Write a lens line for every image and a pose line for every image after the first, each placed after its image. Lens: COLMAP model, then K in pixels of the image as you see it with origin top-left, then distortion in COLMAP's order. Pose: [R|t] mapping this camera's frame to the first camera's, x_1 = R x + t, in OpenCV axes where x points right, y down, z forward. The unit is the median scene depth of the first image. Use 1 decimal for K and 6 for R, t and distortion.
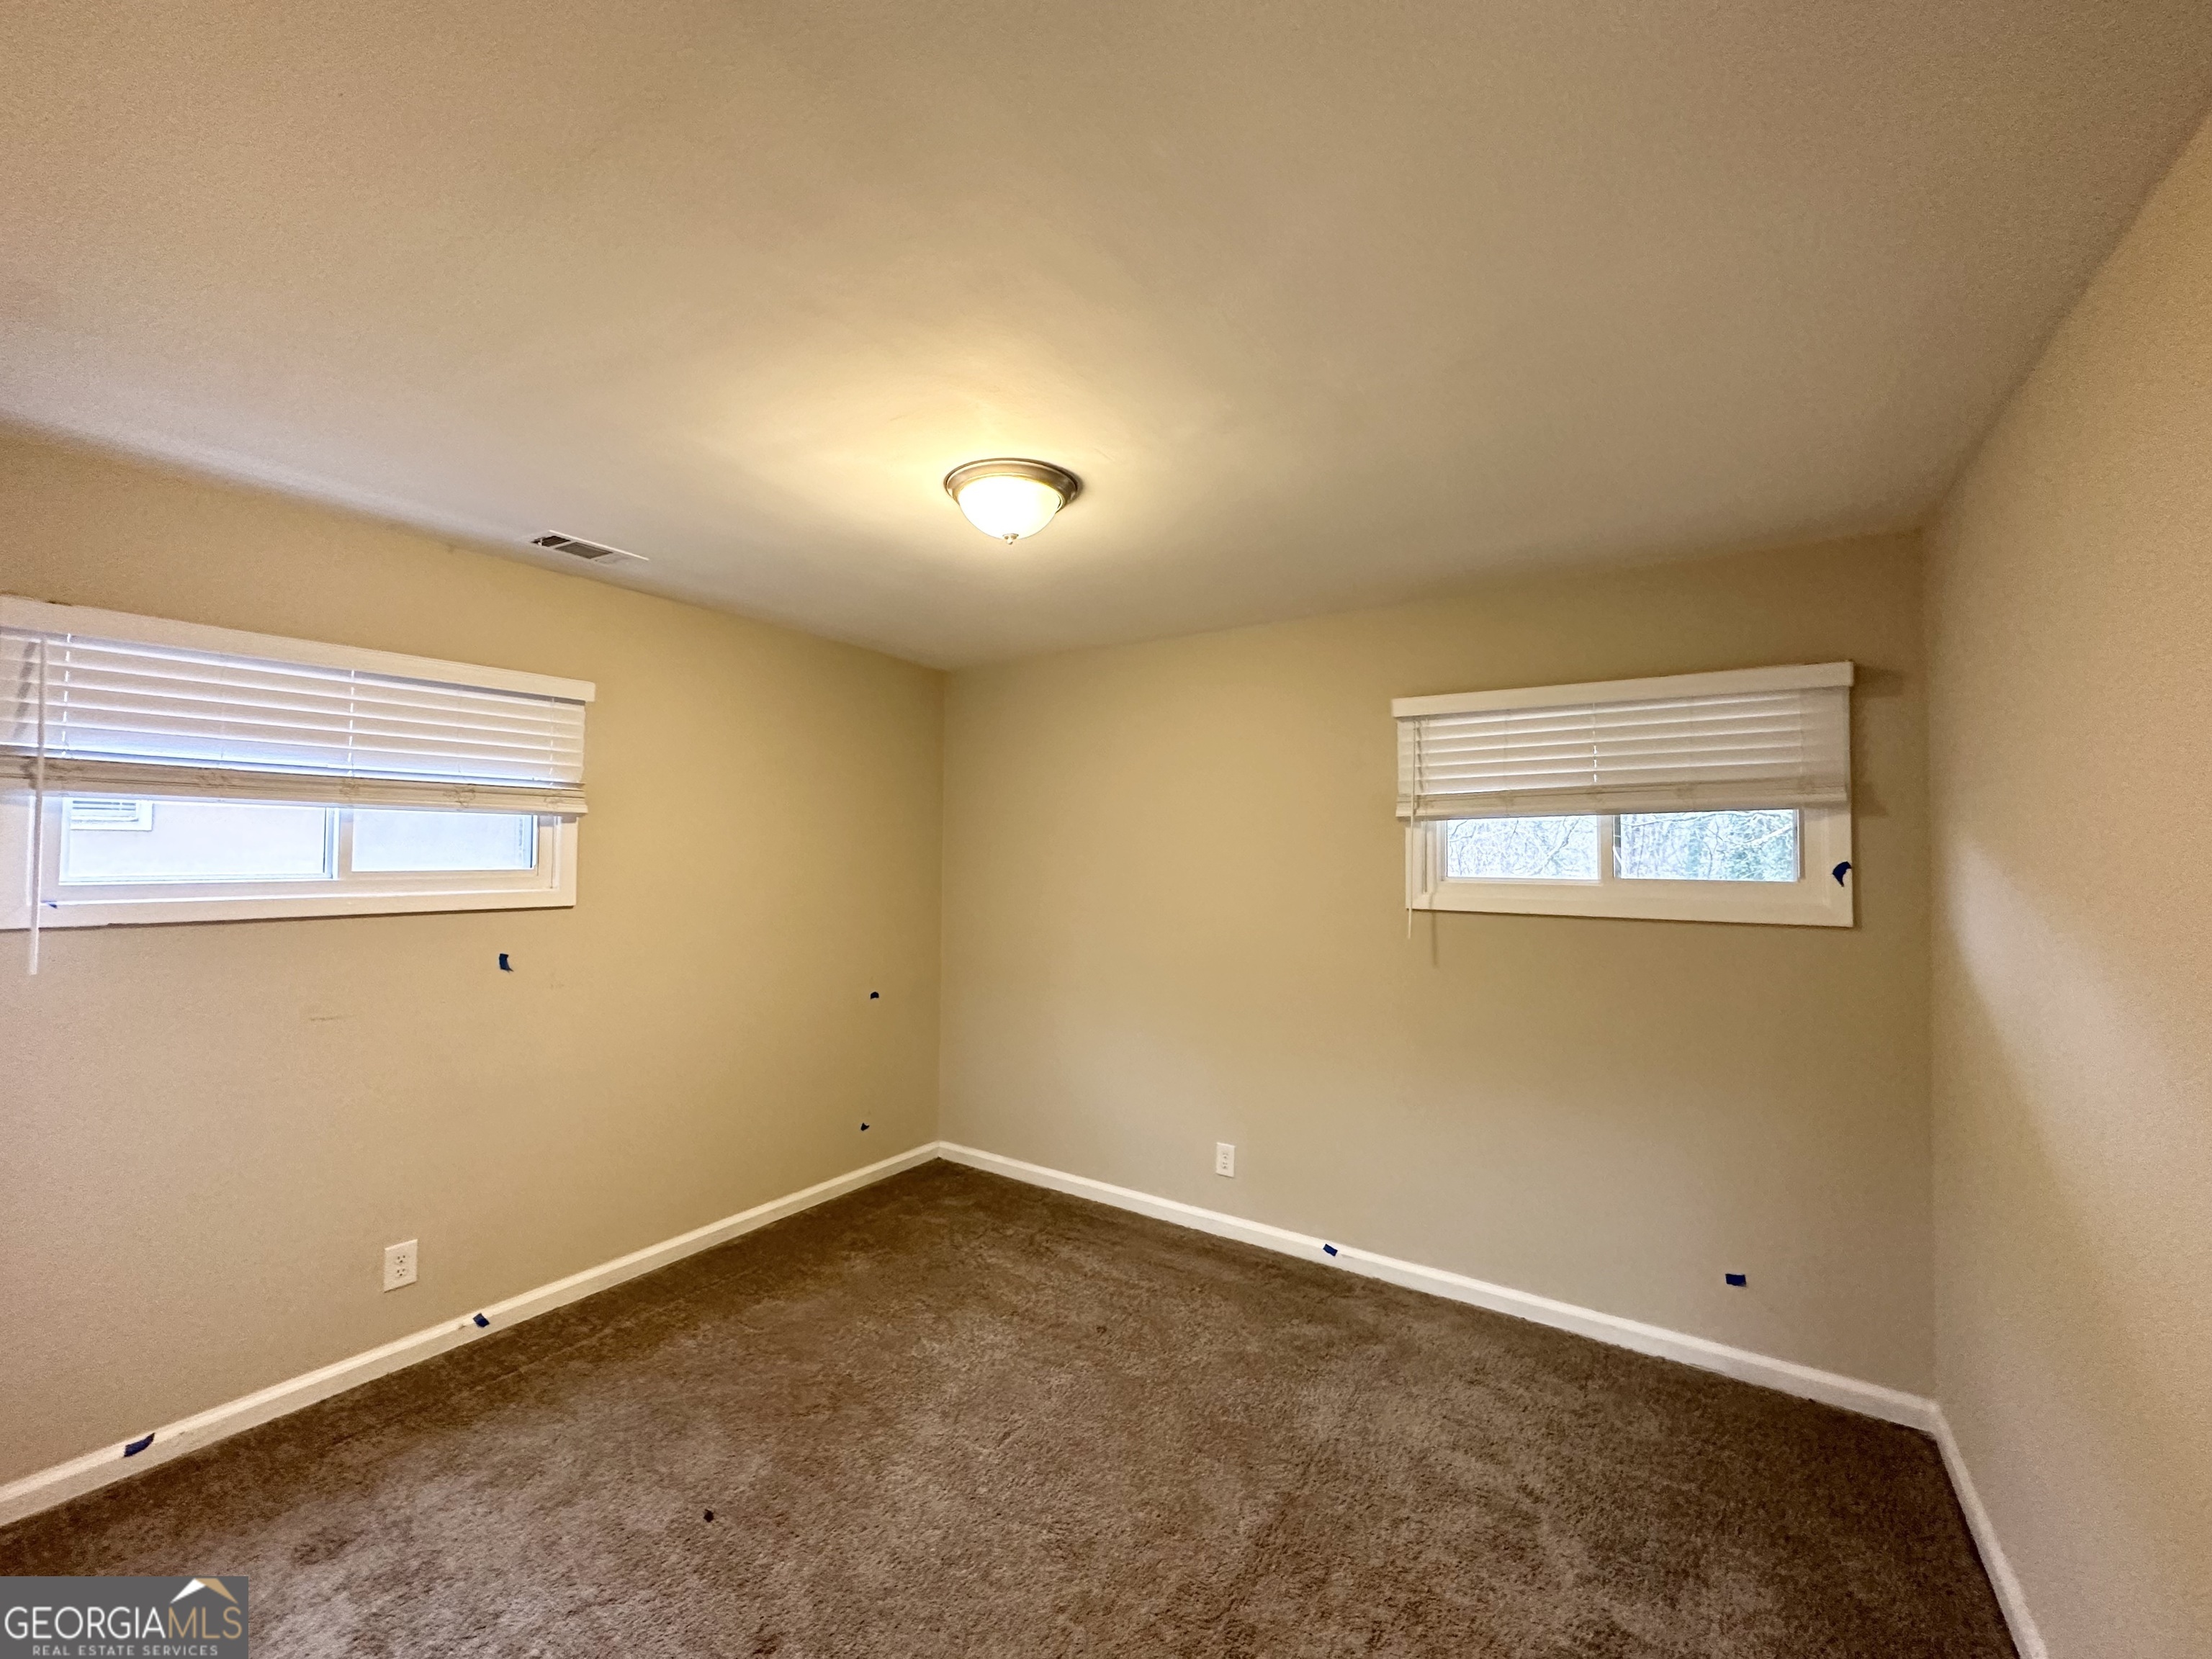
lens RADIAL K [[885.9, 0, 1107.2], [0, 885.9, 840.9], [0, 0, 1]] dist [0.001627, 0.000344]
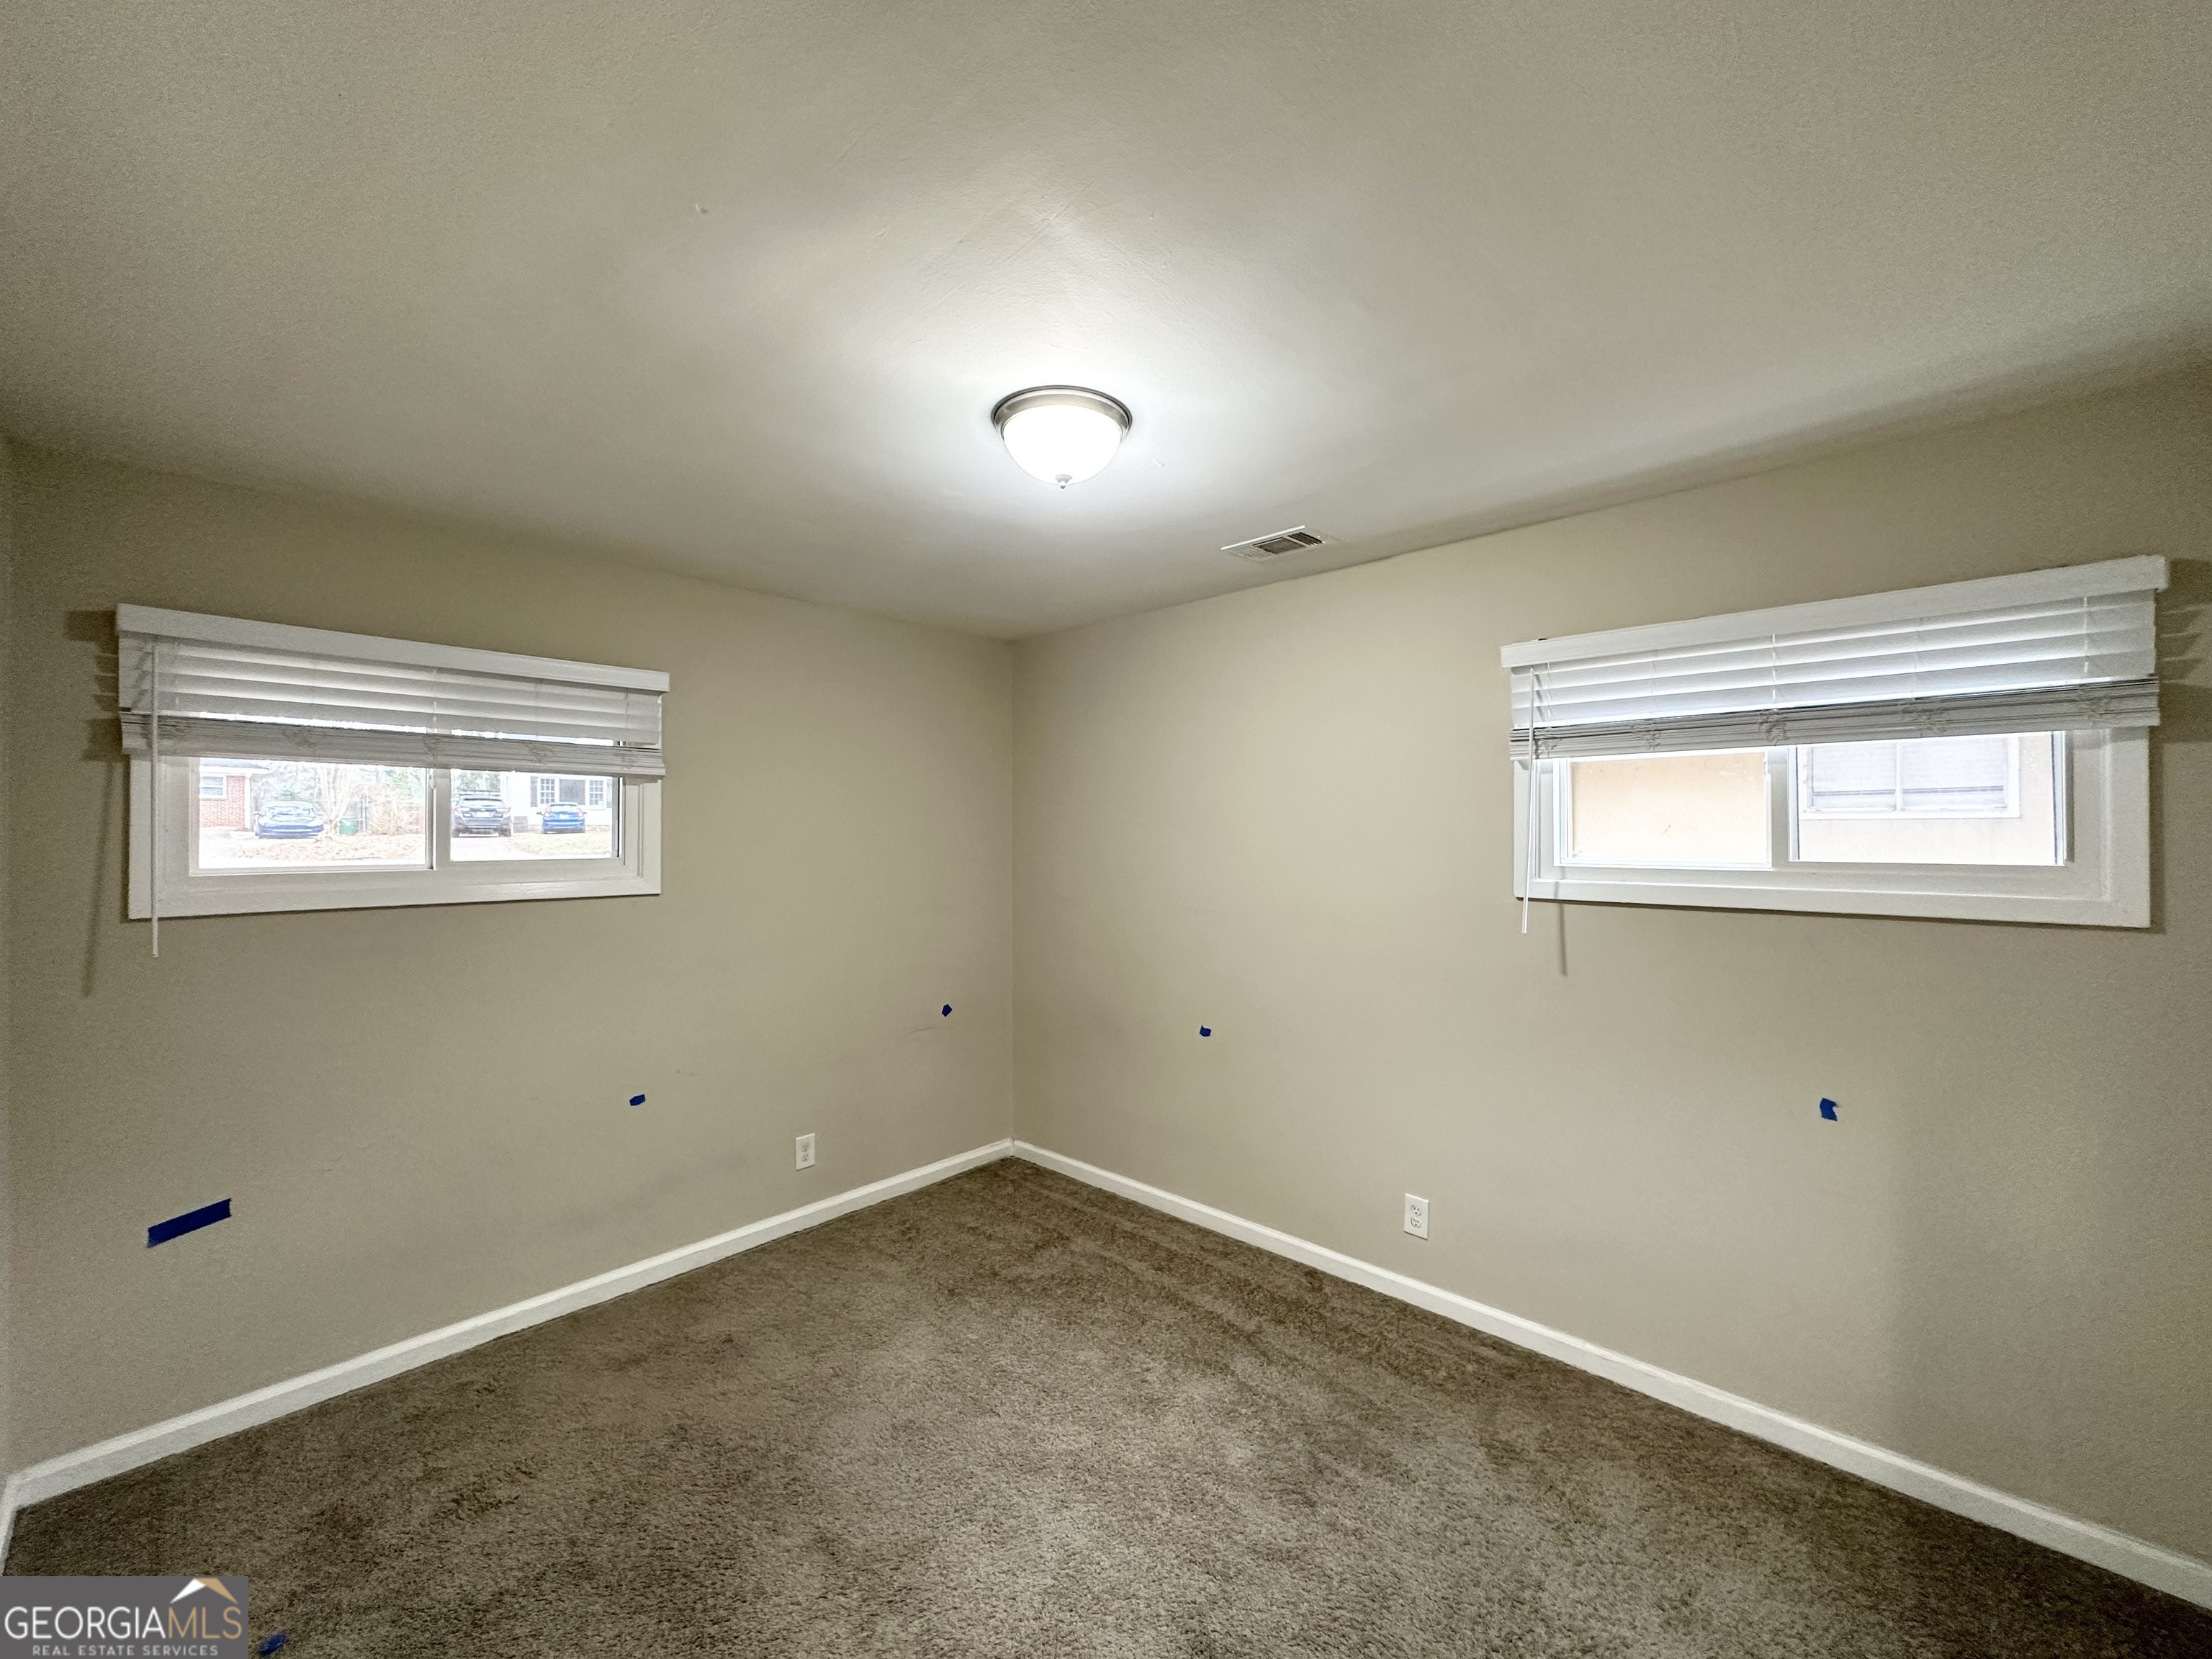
lens RADIAL K [[885.9, 0, 1104.2], [0, 885.9, 872.5], [0, 0, 1]] dist [0.001627, 0.000344]
pose [[0.988056, -0.005424, -0.154003, 0.076645], [0.013692, 0.998517, 0.052683, 0.001480], [0.153489, -0.054162, 0.986665, 0.110453]]
